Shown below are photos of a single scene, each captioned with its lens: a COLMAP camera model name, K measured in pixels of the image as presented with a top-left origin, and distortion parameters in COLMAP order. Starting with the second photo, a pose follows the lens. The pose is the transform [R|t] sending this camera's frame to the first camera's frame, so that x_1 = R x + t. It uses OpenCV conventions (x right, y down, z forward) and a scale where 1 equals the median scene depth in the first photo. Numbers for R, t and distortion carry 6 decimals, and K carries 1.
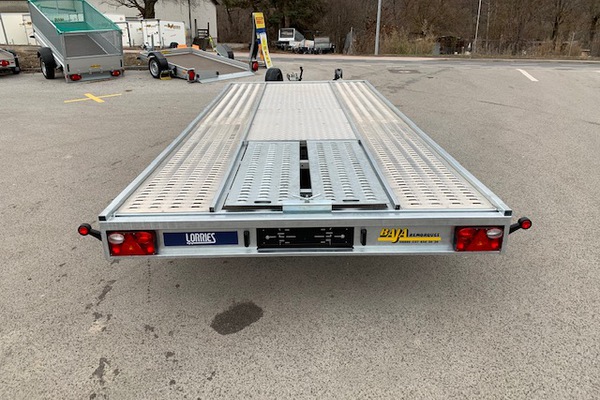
lens RADIAL K [[461.1, 0, 295.9], [0, 461.1, 197.7], [0, 0, 1]] dist [0.005388, 0.003604]
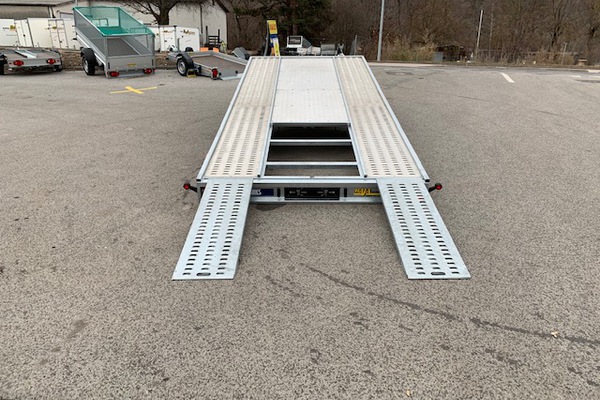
lens RADIAL K [[461.1, 0, 295.9], [0, 461.1, 197.7], [0, 0, 1]] dist [0.005388, 0.003604]
pose [[0.999832, 0.015734, -0.009414, -0.004525], [-0.015878, 0.999755, -0.015452, 0.051149], [0.009168, 0.015598, 0.999836, -0.126613]]
